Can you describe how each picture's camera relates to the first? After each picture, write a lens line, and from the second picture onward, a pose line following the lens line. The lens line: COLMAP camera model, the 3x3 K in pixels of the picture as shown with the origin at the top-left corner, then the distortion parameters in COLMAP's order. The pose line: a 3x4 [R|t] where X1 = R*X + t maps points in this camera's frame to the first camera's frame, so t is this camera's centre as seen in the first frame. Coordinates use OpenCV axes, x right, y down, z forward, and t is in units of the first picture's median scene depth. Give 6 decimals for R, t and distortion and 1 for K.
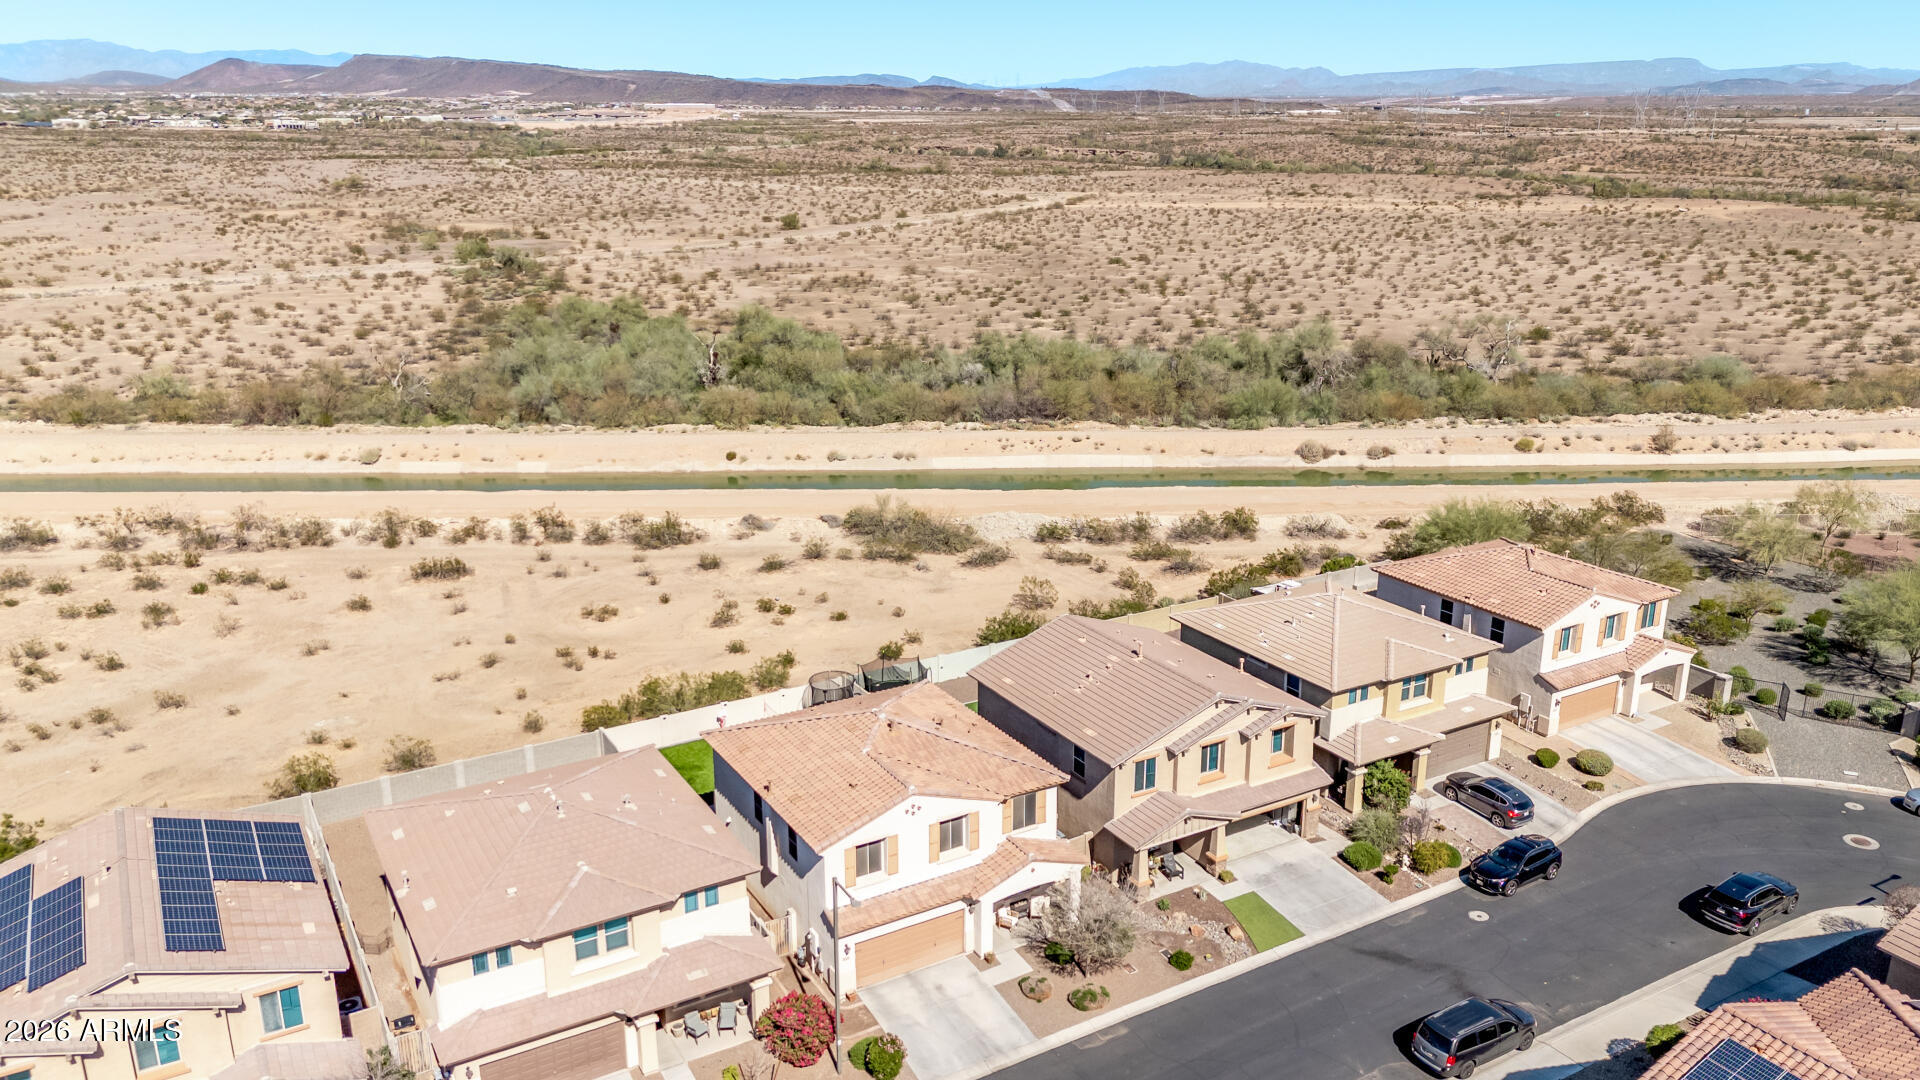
lens RADIAL K [[1404.9, 0, 966.9], [0, 1404.9, 547.9], [0, 0, 1]] dist [0.084446, -0.093470]
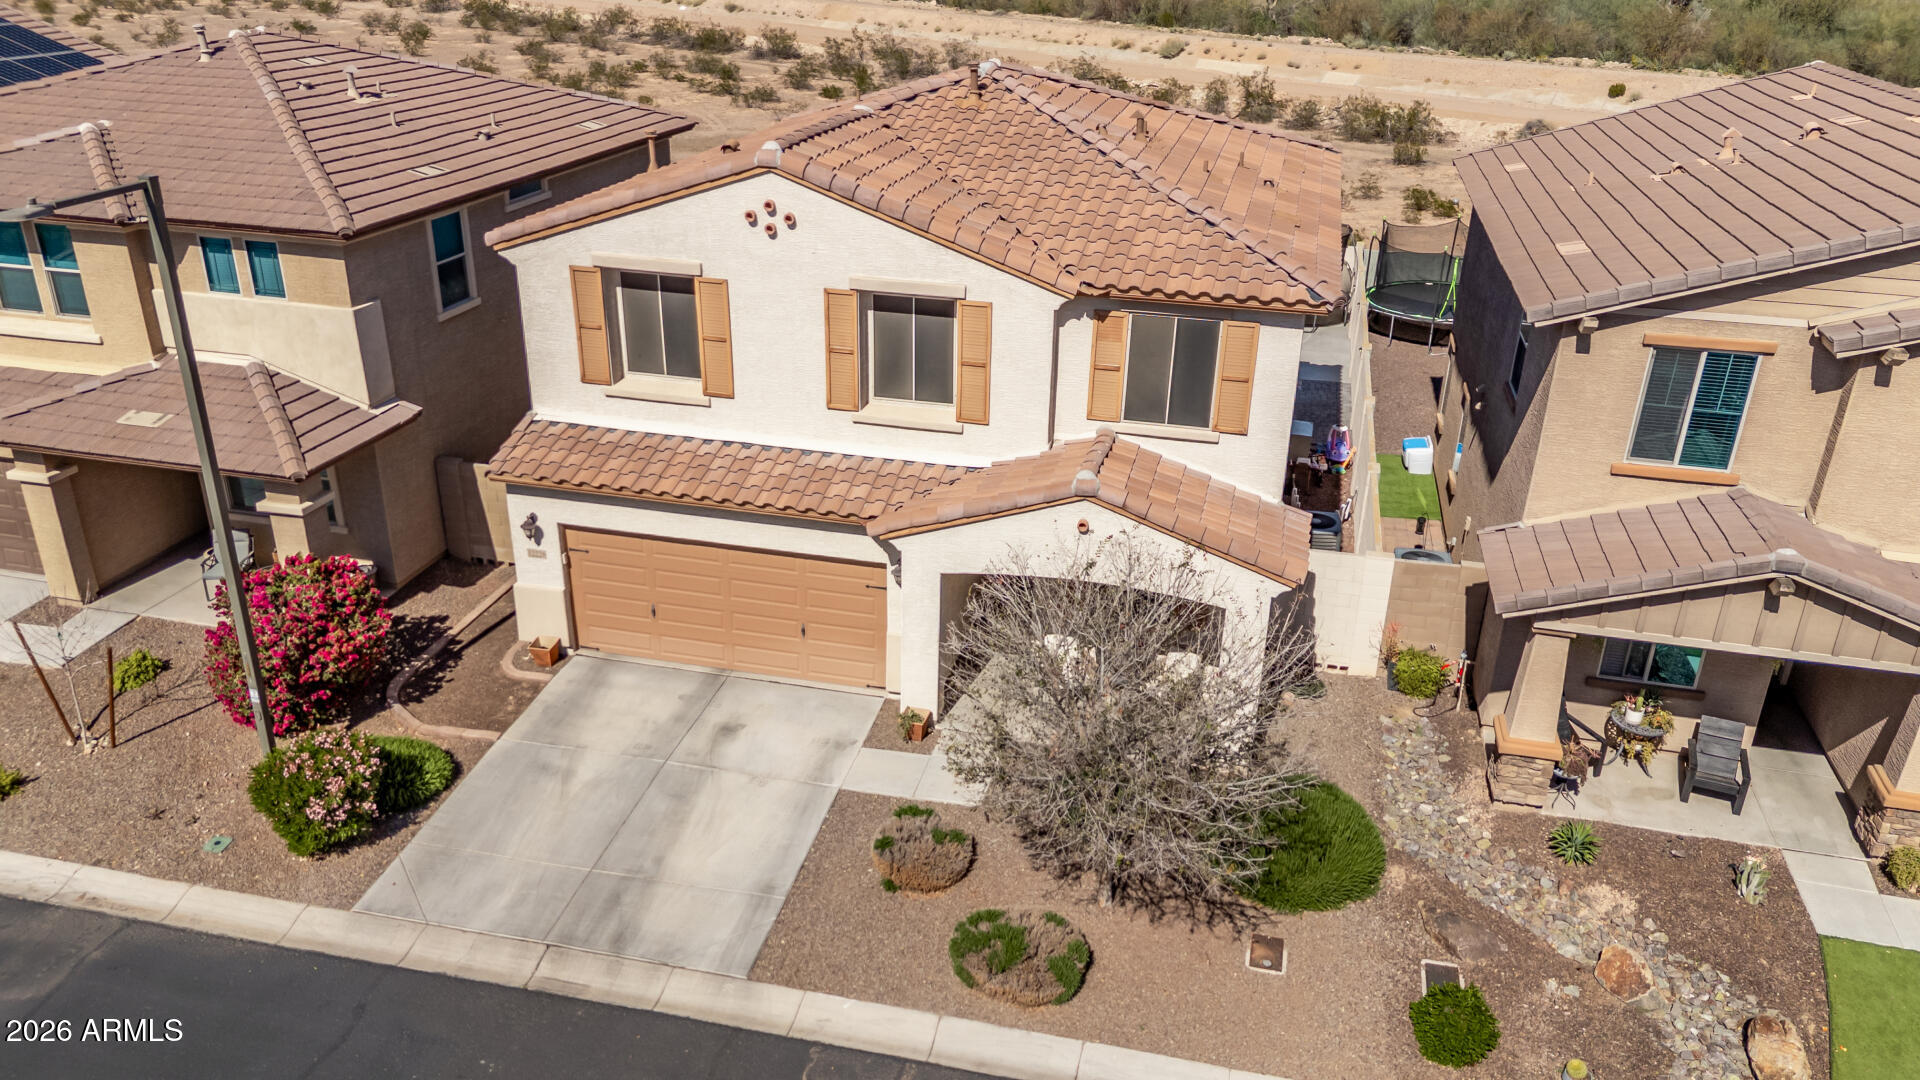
lens RADIAL K [[1404.9, 0, 966.9], [0, 1404.9, 547.9], [0, 0, 1]] dist [0.084446, -0.093470]
pose [[0.721410, 0.303493, -0.622462, 0.152940], [-0.227003, 0.952825, 0.201480, 0.120294], [0.654245, -0.004049, 0.756272, 0.510143]]
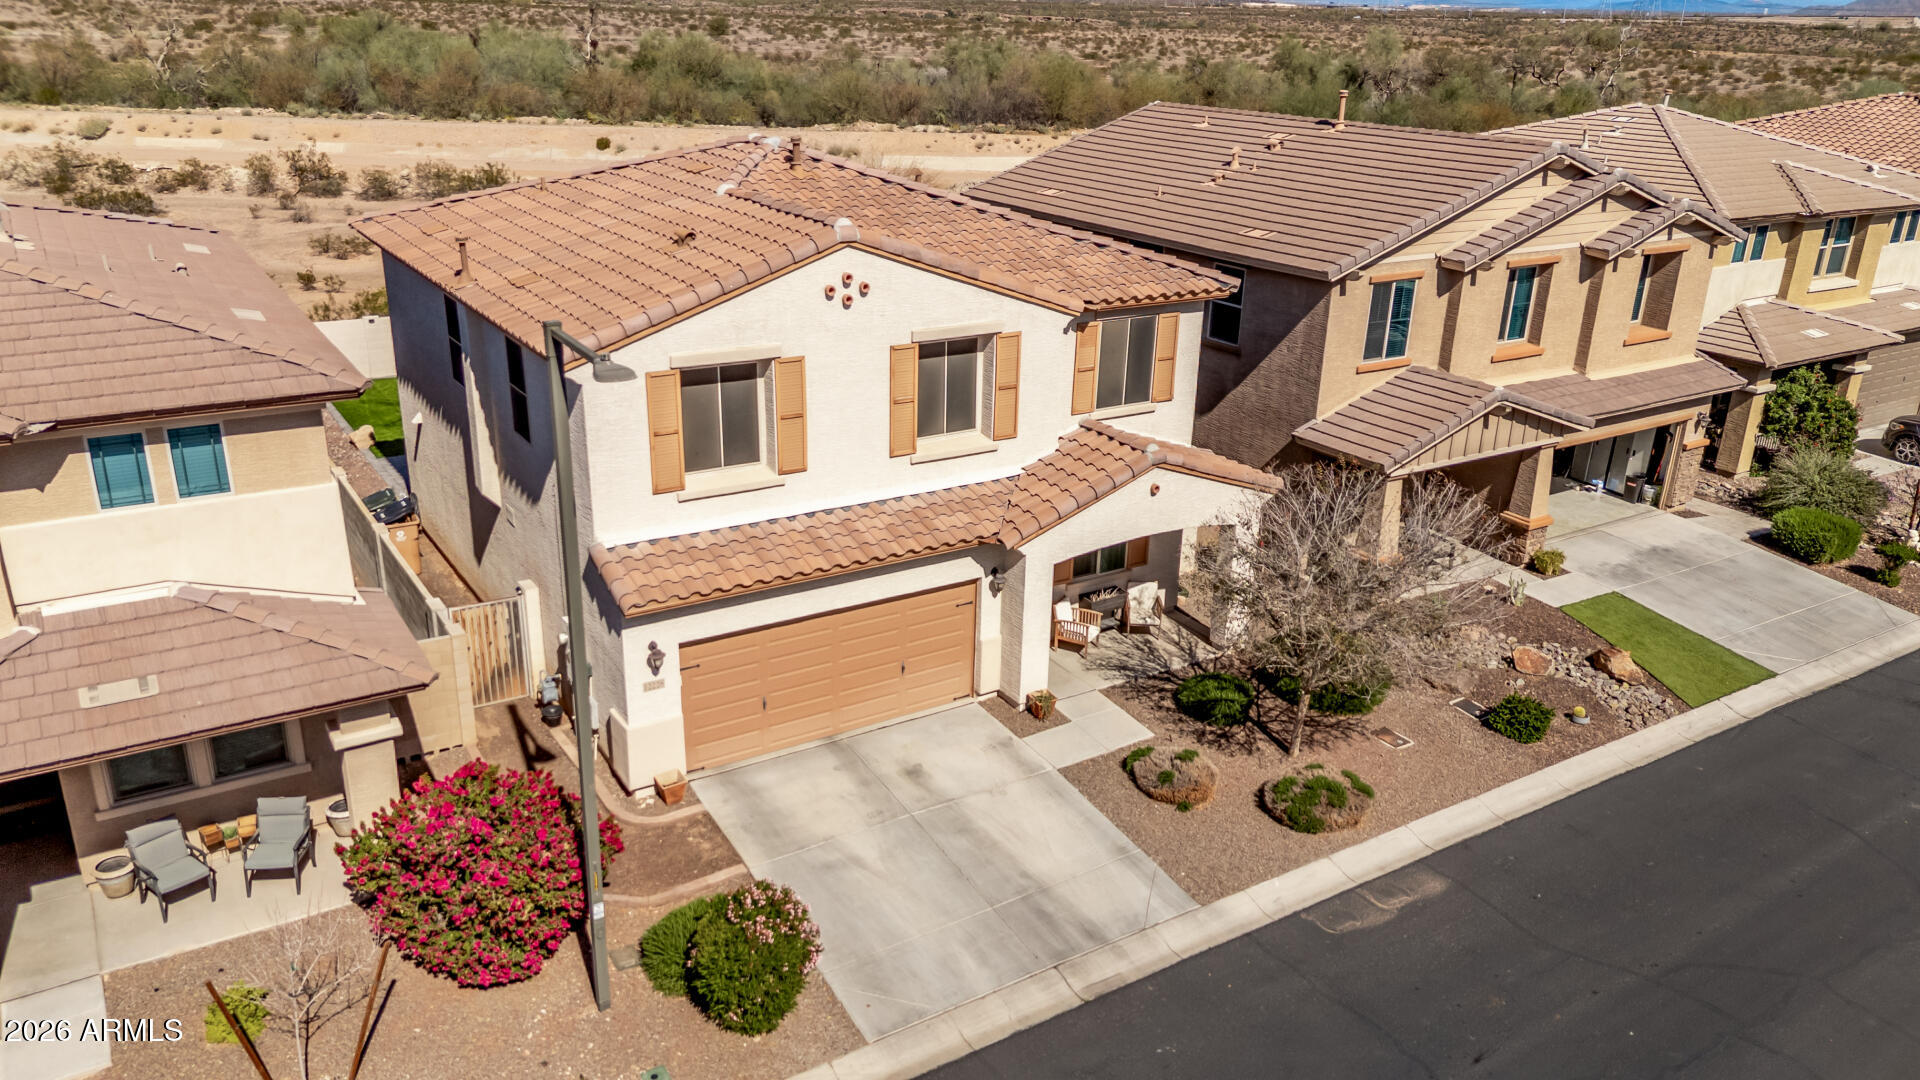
lens RADIAL K [[1404.9, 0, 966.9], [0, 1404.9, 547.9], [0, 0, 1]] dist [0.084446, -0.093470]
pose [[0.999023, 0.013309, 0.042147, -0.014572], [-0.016224, 0.997443, 0.069595, 0.149283], [-0.041113, -0.070211, 0.996685, 0.419256]]
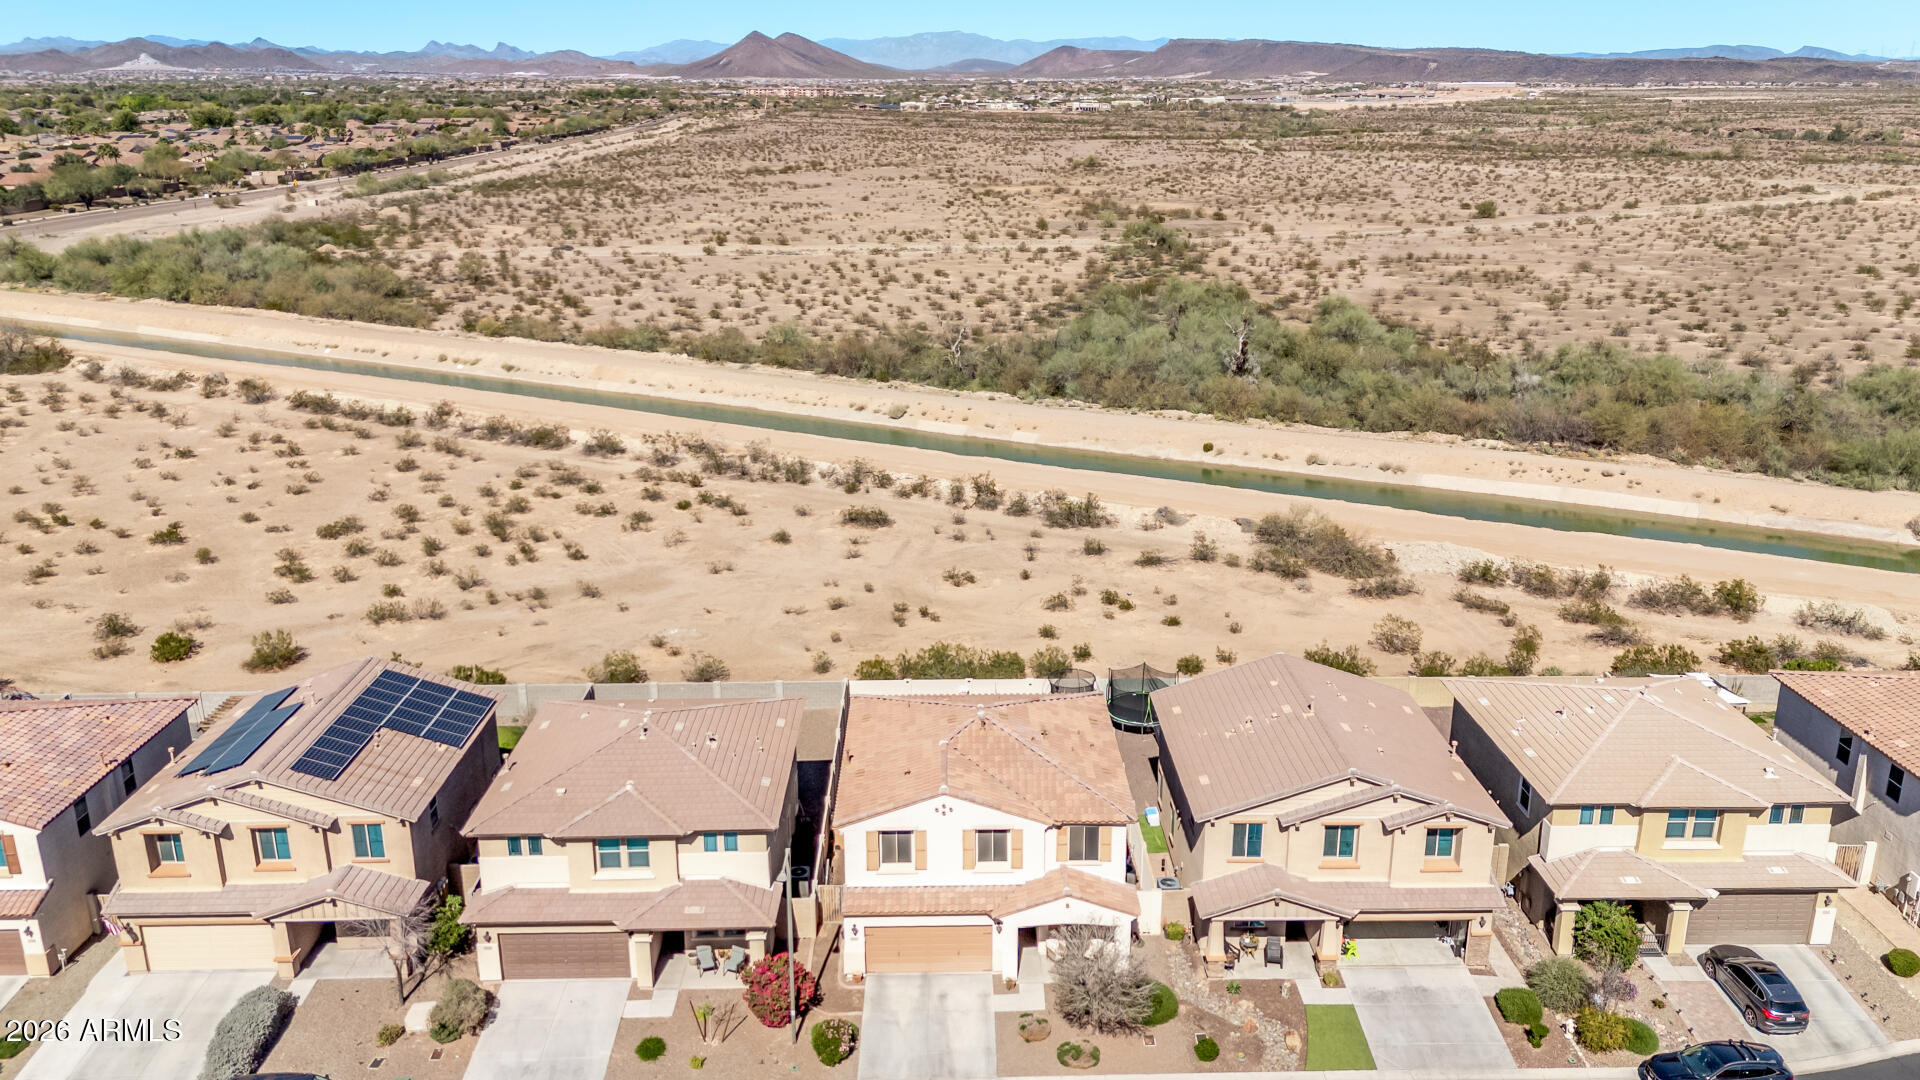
lens RADIAL K [[1441.1, 0, 970.9], [0, 1441.1, 546.7], [0, 0, 1]] dist [0.088370, -0.108812]
pose [[0.872593, 0.146765, -0.465877, 0.274602], [-0.144626, 0.988654, 0.040570, -0.024271], [0.466546, 0.031977, 0.883919, 0.079704]]
